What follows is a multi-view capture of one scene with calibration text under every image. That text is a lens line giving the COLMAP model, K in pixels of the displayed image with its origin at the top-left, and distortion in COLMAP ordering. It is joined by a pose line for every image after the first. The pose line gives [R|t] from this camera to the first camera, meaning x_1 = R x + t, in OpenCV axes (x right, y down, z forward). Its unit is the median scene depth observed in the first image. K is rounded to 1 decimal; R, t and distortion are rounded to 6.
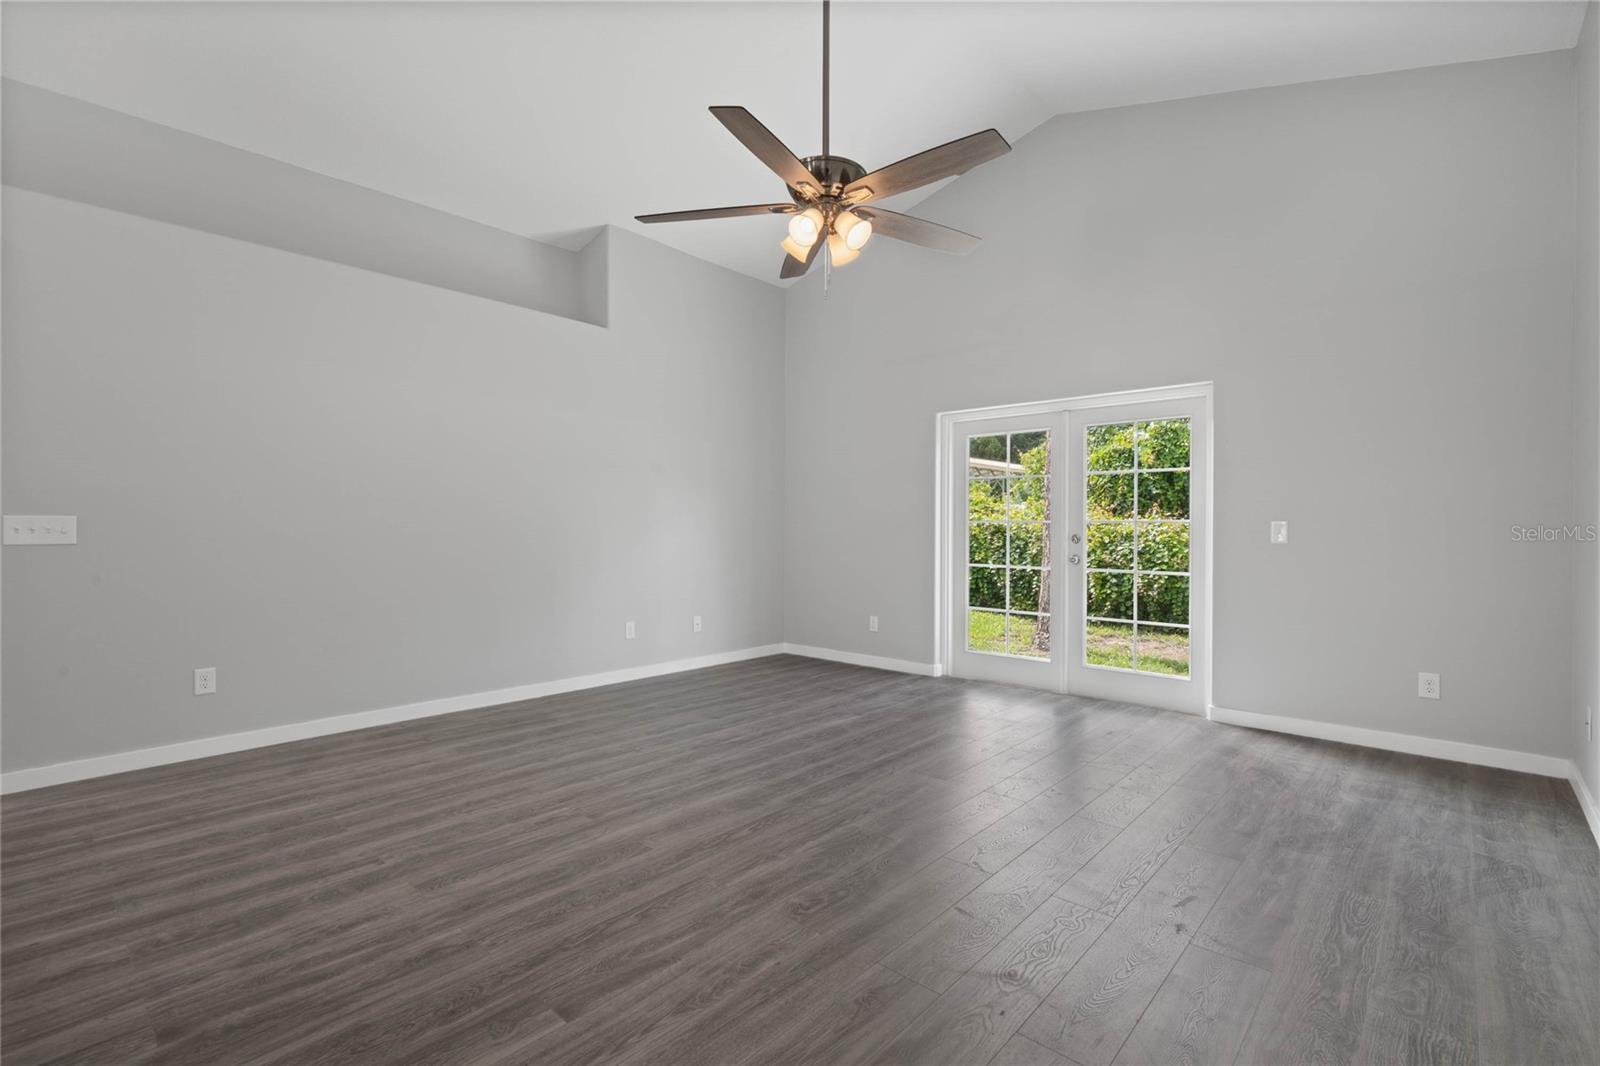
lens RADIAL K [[727.1, 0, 800.6], [0, 727.1, 529.4], [0, 0, 1]] dist [-0.000126, 0.001545]
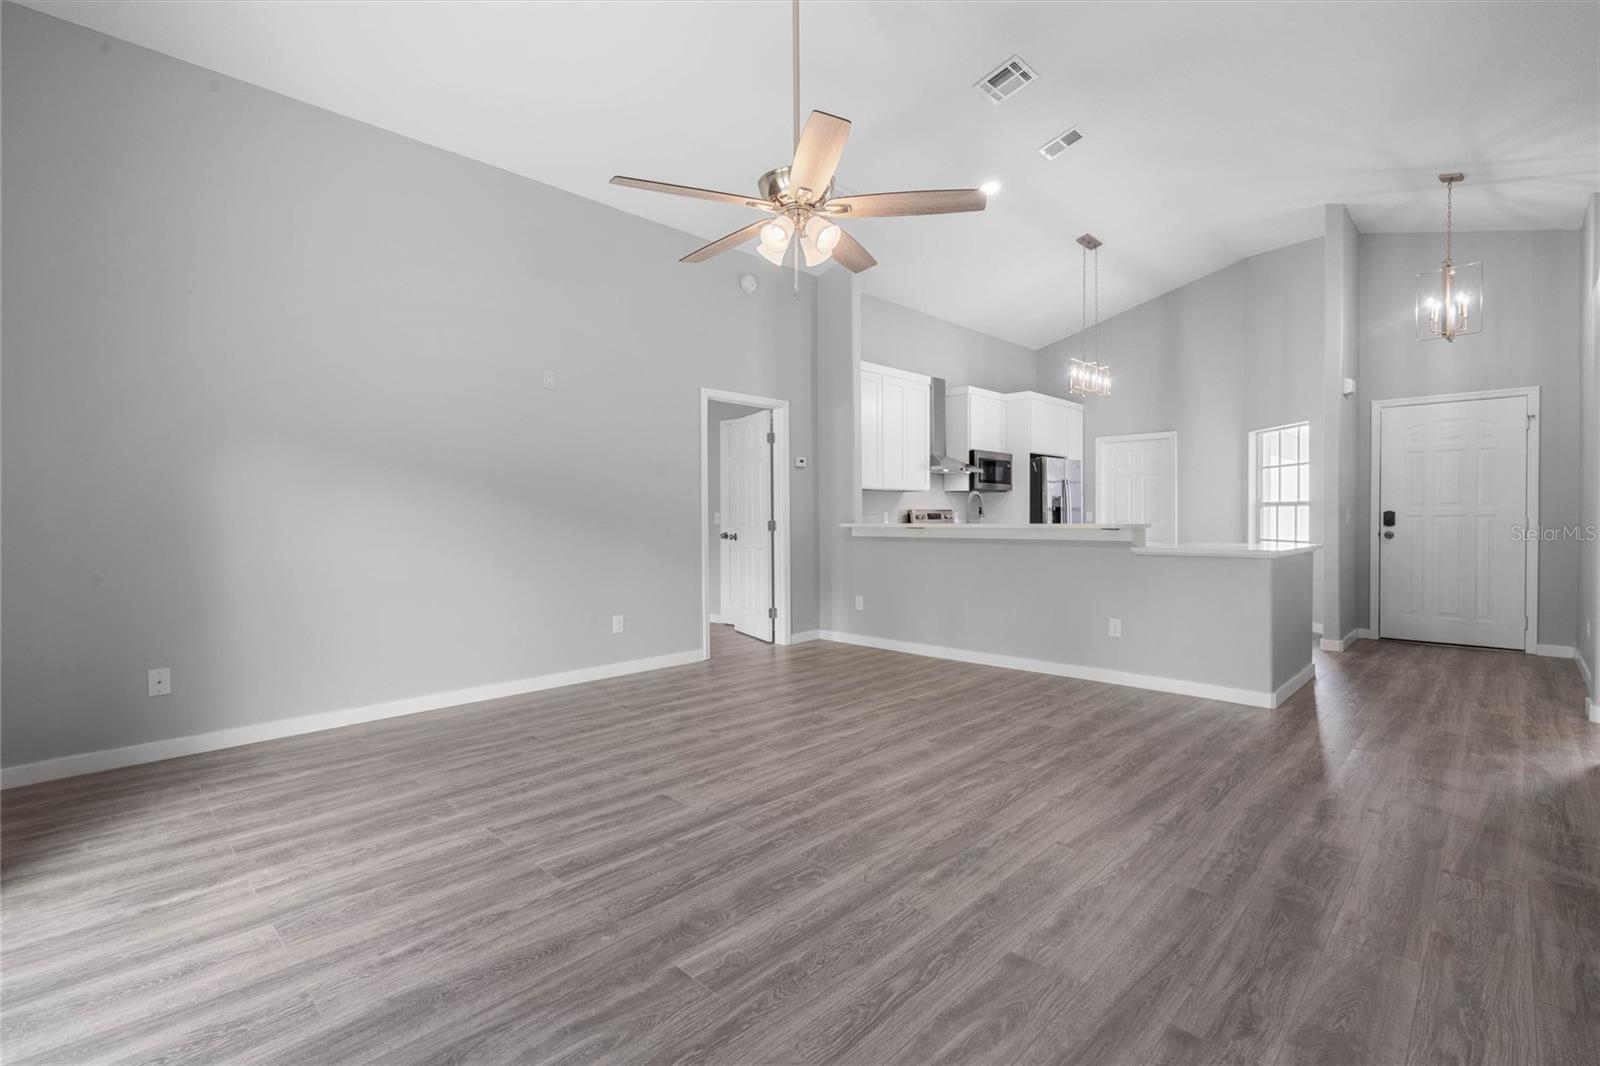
lens RADIAL K [[727.1, 0, 800.6], [0, 727.1, 529.4], [0, 0, 1]] dist [-0.000126, 0.001545]
pose [[-0.999321, 0.002652, 0.036753, -0.007036], [0.003415, 0.999780, 0.020706, -0.003104], [-0.036690, 0.020817, -0.999110, 1.759904]]
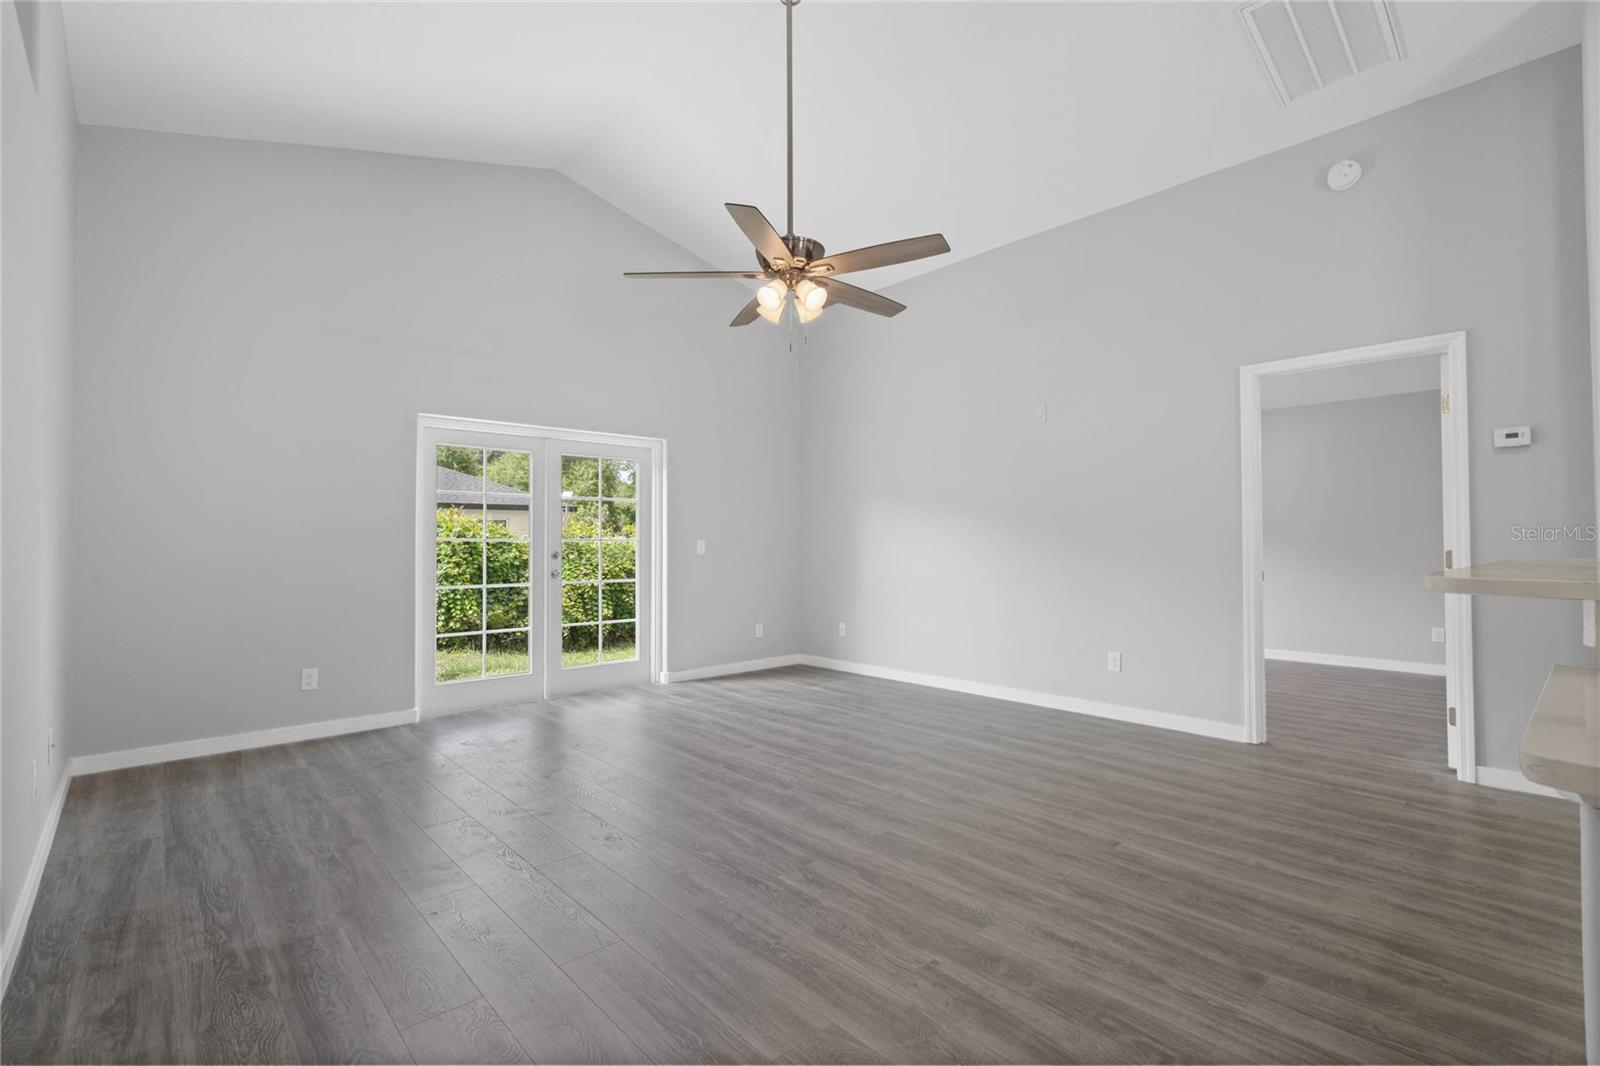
lens RADIAL K [[727.1, 0, 800.6], [0, 727.1, 529.4], [0, 0, 1]] dist [-0.000126, 0.001545]
pose [[0.098272, 0.016897, 0.995016, -0.975969], [0.008064, 0.999809, -0.017775, -0.005619], [-0.995127, 0.009770, 0.098117, 0.741395]]
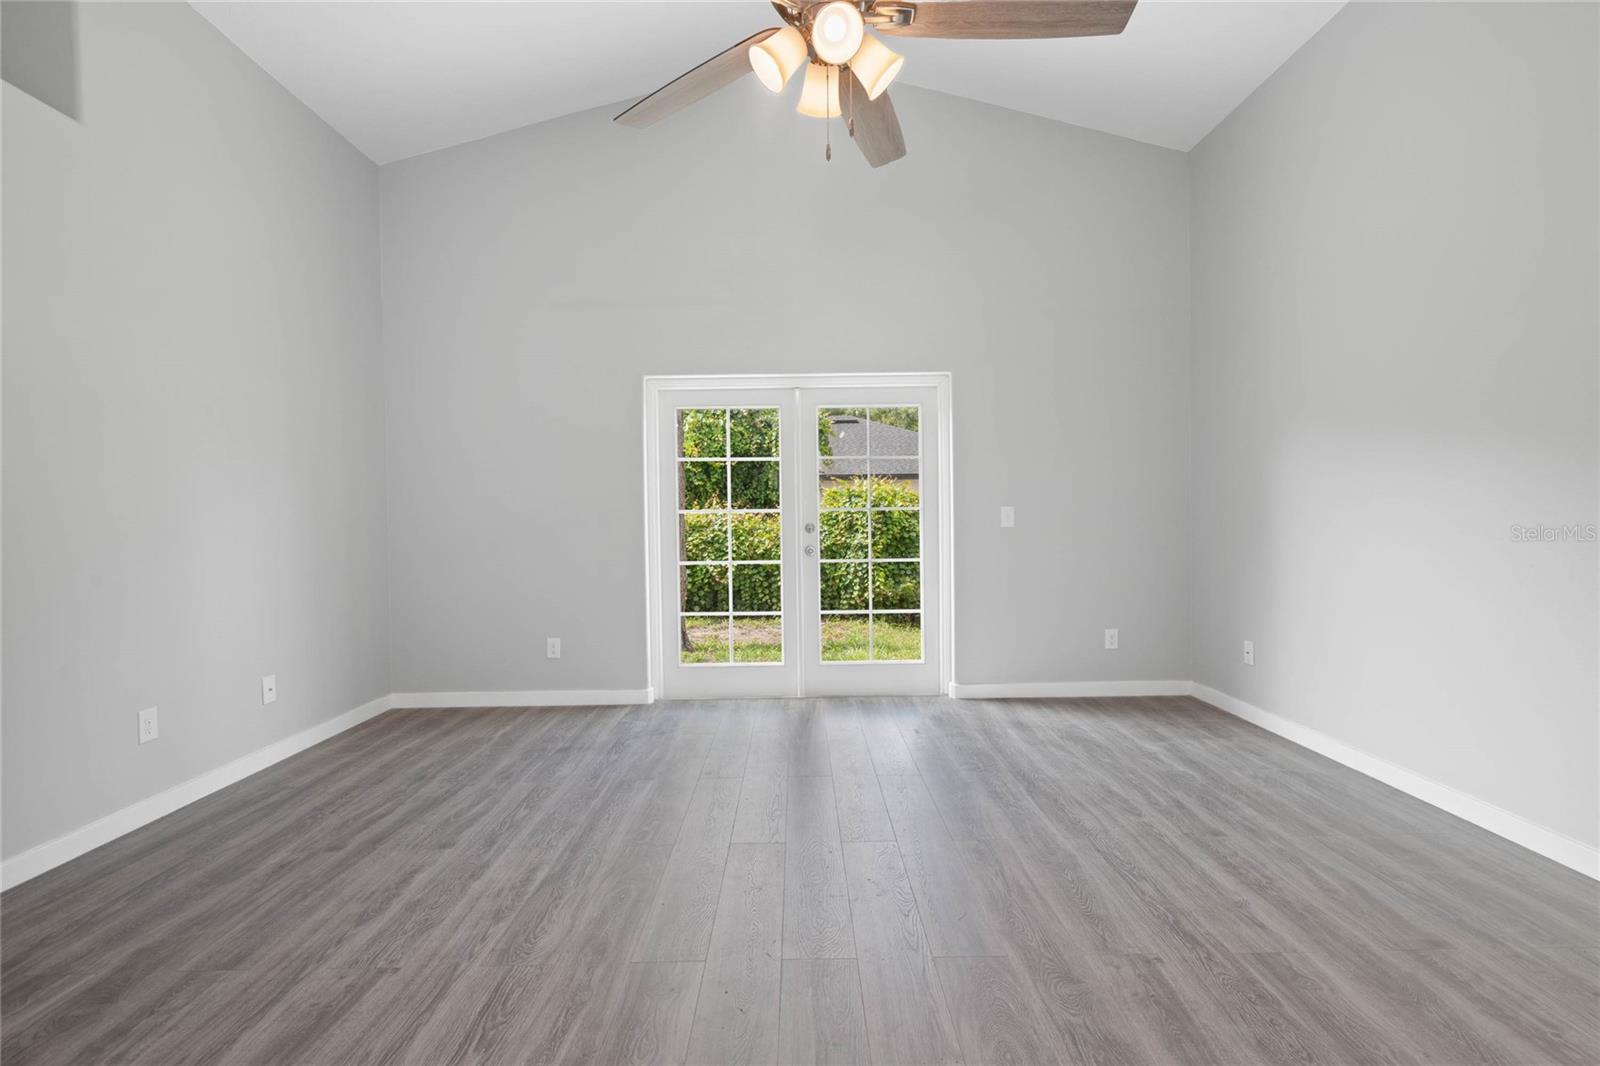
lens RADIAL K [[727.1, 0, 800.6], [0, 727.1, 529.4], [0, 0, 1]] dist [-0.000126, 0.001545]
pose [[0.737482, -0.024478, 0.674923, -0.363833], [0.018287, 0.999700, 0.016275, -0.000973], [-0.675119, 0.000340, 0.737709, 0.462415]]
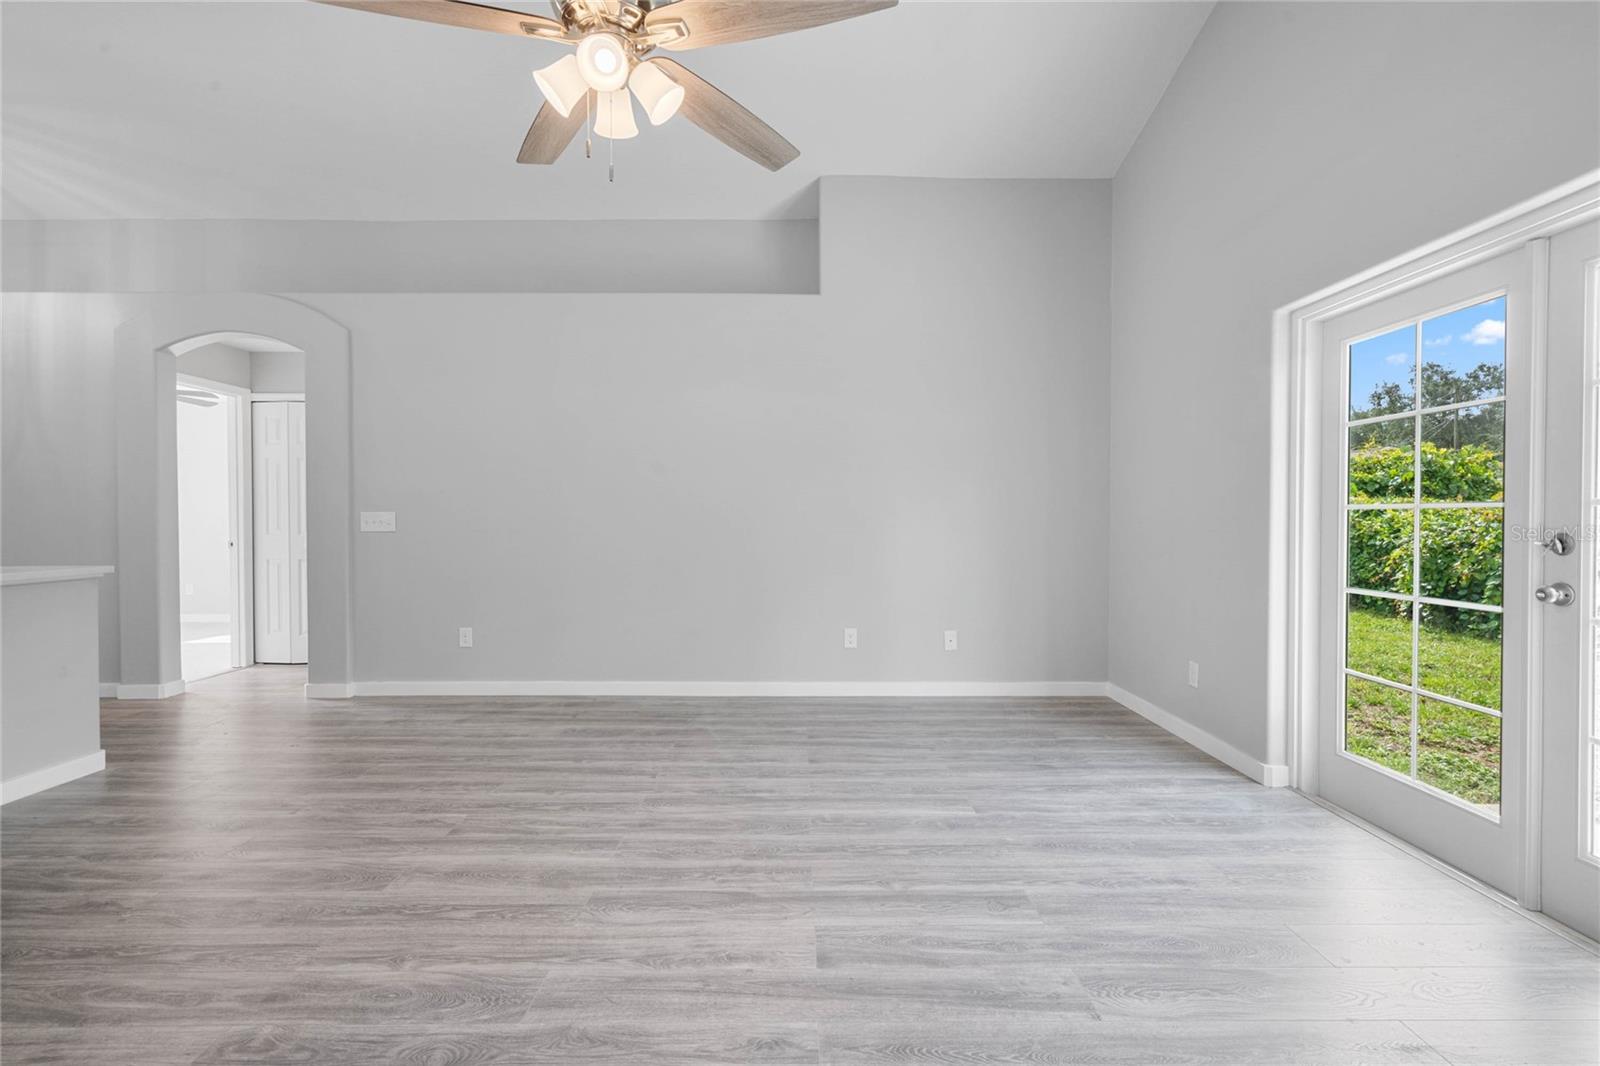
lens RADIAL K [[727.1, 0, 800.6], [0, 727.1, 529.4], [0, 0, 1]] dist [-0.000126, 0.001545]
pose [[0.673205, 0.006932, -0.739423, 0.558738], [-0.000135, 0.999957, 0.009251, 0.001986], [0.739456, -0.006127, 0.673177, 0.573131]]
